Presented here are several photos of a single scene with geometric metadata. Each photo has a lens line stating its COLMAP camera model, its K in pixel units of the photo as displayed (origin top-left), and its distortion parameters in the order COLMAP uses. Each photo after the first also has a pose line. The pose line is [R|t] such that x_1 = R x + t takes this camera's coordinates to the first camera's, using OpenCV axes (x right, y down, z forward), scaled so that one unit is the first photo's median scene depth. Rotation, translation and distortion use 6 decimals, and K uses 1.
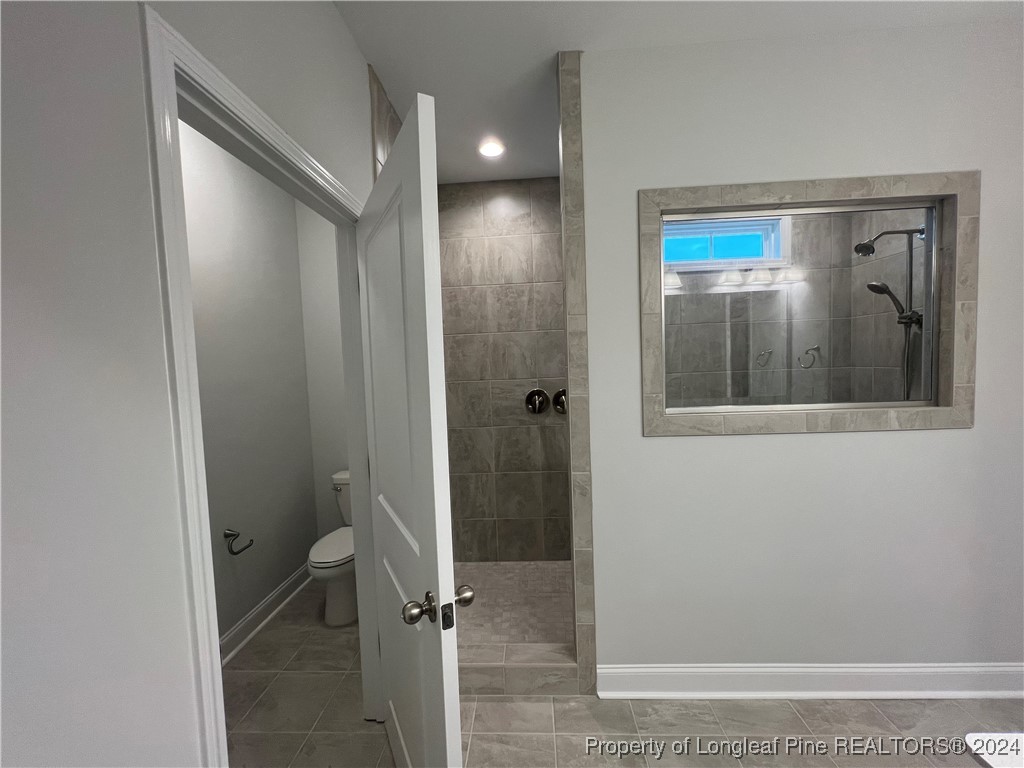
lens RADIAL K [[408.6, 0, 512.7], [0, 408.6, 385.5], [0, 0, 1]] dist [-0.001595, 0.000449]
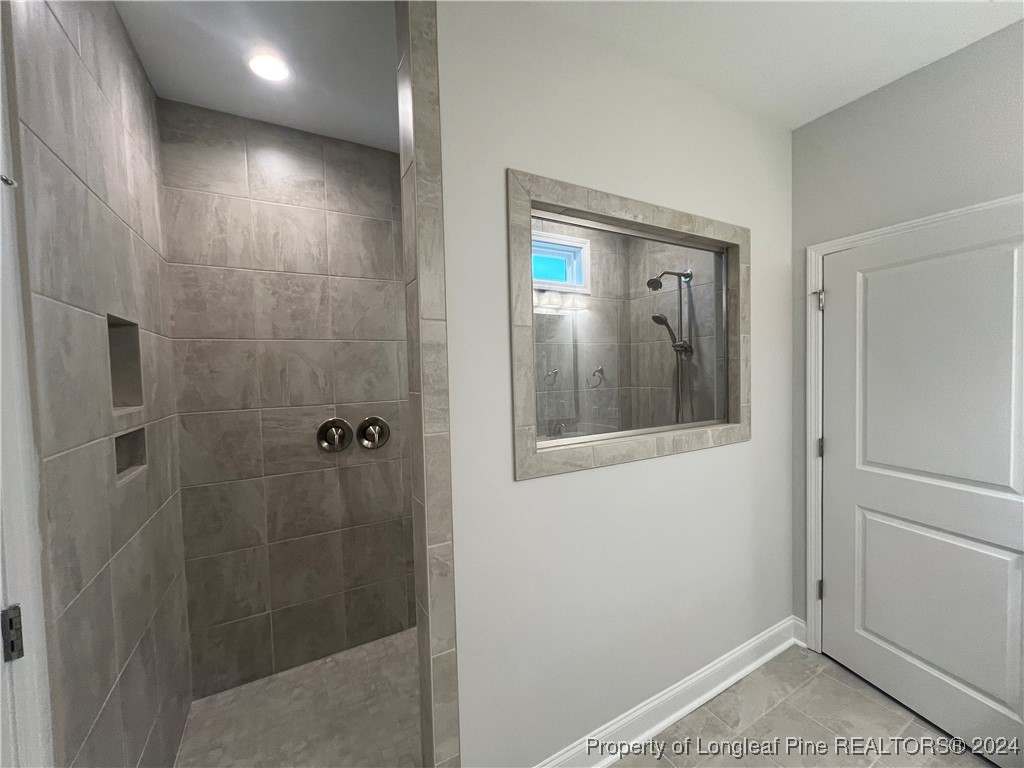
lens RADIAL K [[408.6, 0, 512.7], [0, 408.6, 385.5], [0, 0, 1]] dist [-0.001595, 0.000449]
pose [[0.847377, -0.003410, 0.530982, -0.060230], [0.023534, 0.999238, -0.031140, -0.020726], [-0.530471, 0.038883, 0.846811, 0.202091]]
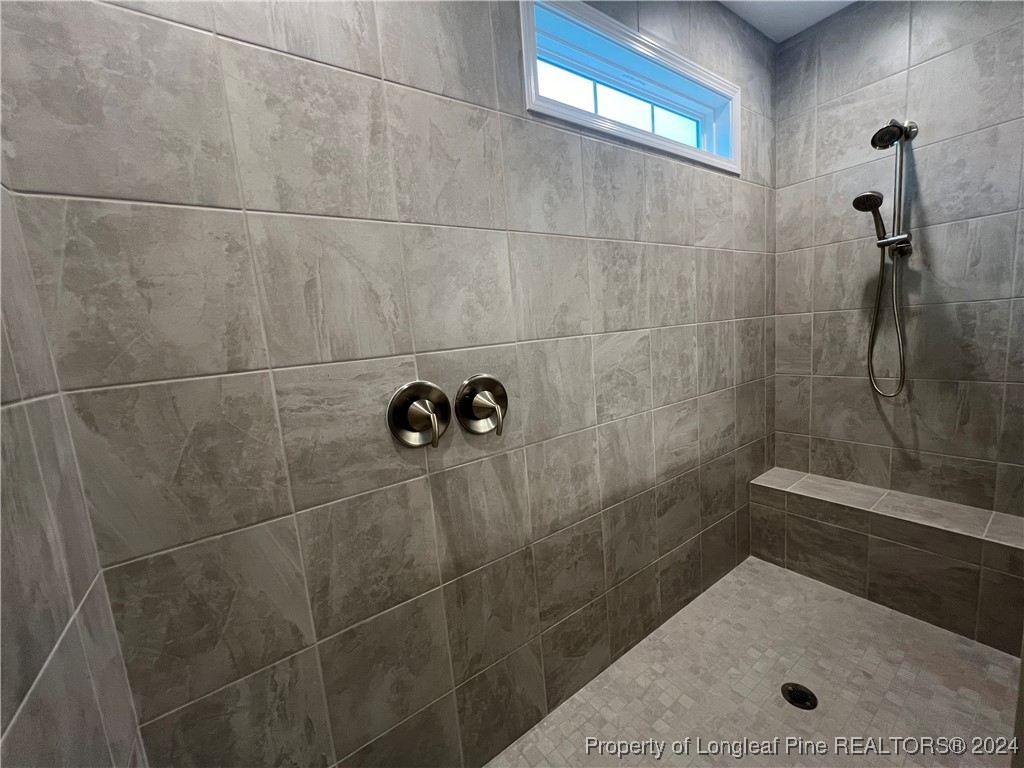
lens RADIAL K [[408.6, 0, 512.7], [0, 408.6, 385.5], [0, 0, 1]] dist [-0.001595, 0.000449]
pose [[0.784933, -0.109898, 0.609757, -0.102096], [0.085685, 0.993941, 0.068839, -0.006494], [-0.613628, -0.001787, 0.789594, 0.657415]]
